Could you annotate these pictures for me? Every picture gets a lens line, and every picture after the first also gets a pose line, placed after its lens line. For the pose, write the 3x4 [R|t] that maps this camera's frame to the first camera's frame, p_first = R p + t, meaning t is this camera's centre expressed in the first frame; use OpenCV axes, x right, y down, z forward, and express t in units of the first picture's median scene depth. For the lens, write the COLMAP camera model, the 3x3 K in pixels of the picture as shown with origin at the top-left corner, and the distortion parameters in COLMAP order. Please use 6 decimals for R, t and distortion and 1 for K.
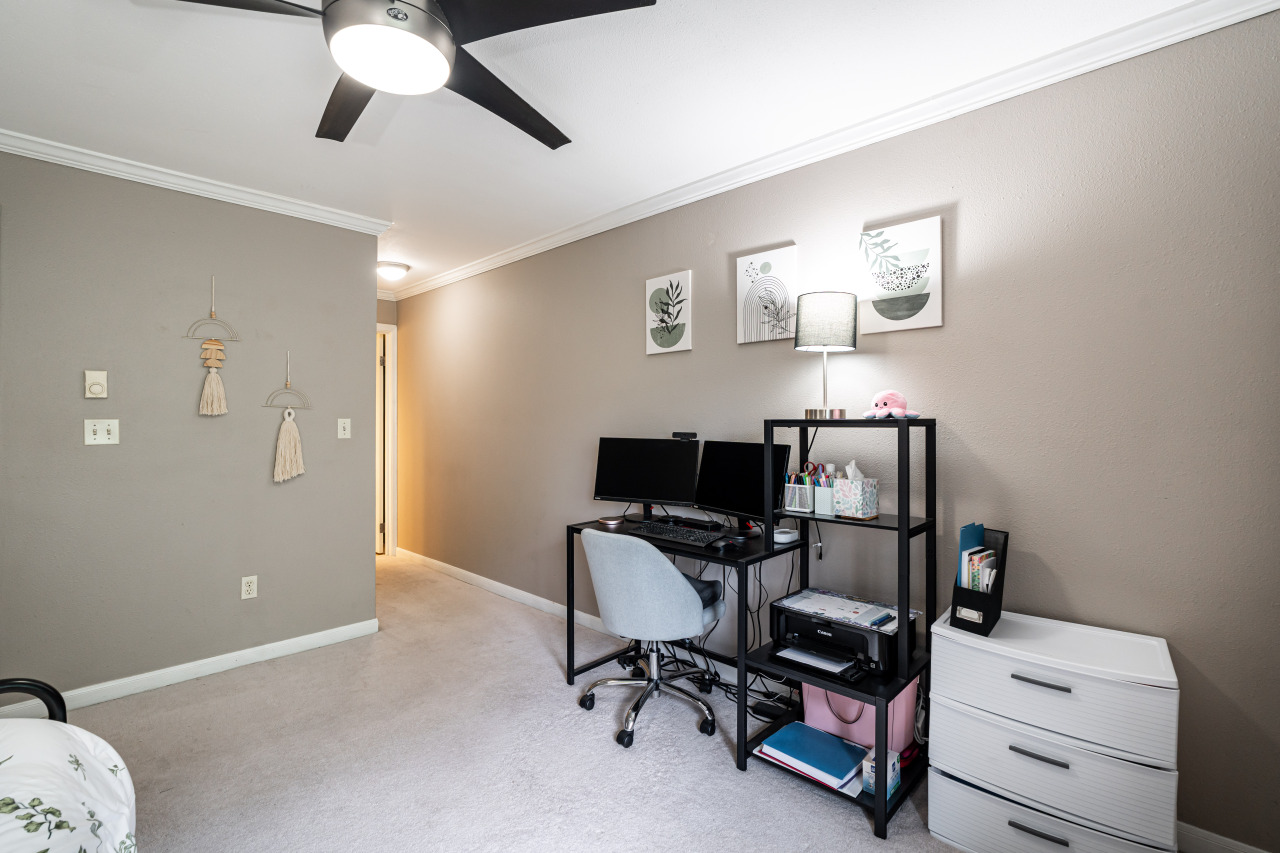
lens RADIAL K [[571.6, 0, 628.6], [0, 571.6, 418.3], [0, 0, 1]] dist [-0.007808, -0.000577]
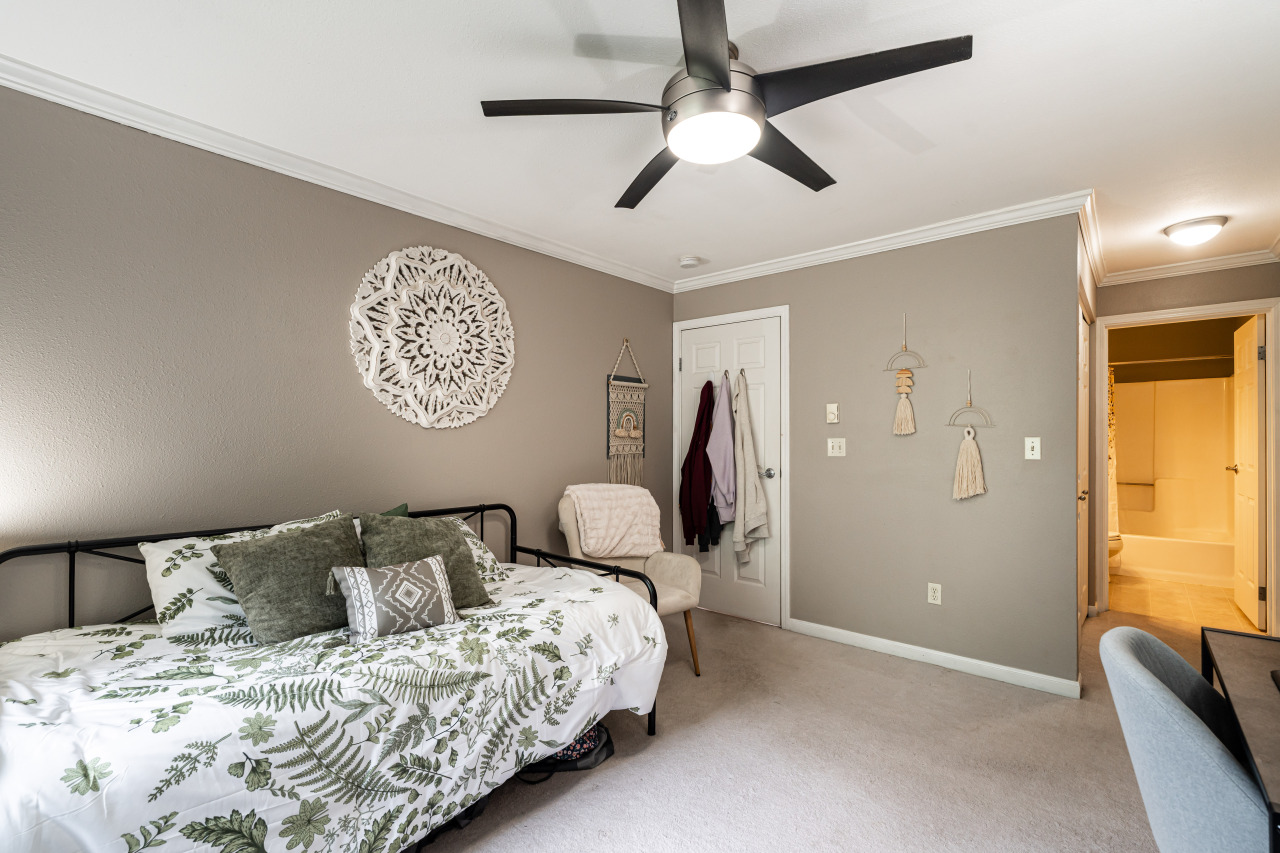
lens RADIAL K [[571.6, 0, 658.8], [0, 571.6, 435.7], [0, 0, 1]] dist [-0.007808, -0.000577]
pose [[0.076133, -0.003173, -0.997093, 0.376459], [0.002469, 0.999992, -0.002994, -0.000667], [0.997095, -0.002234, 0.076140, 0.395922]]
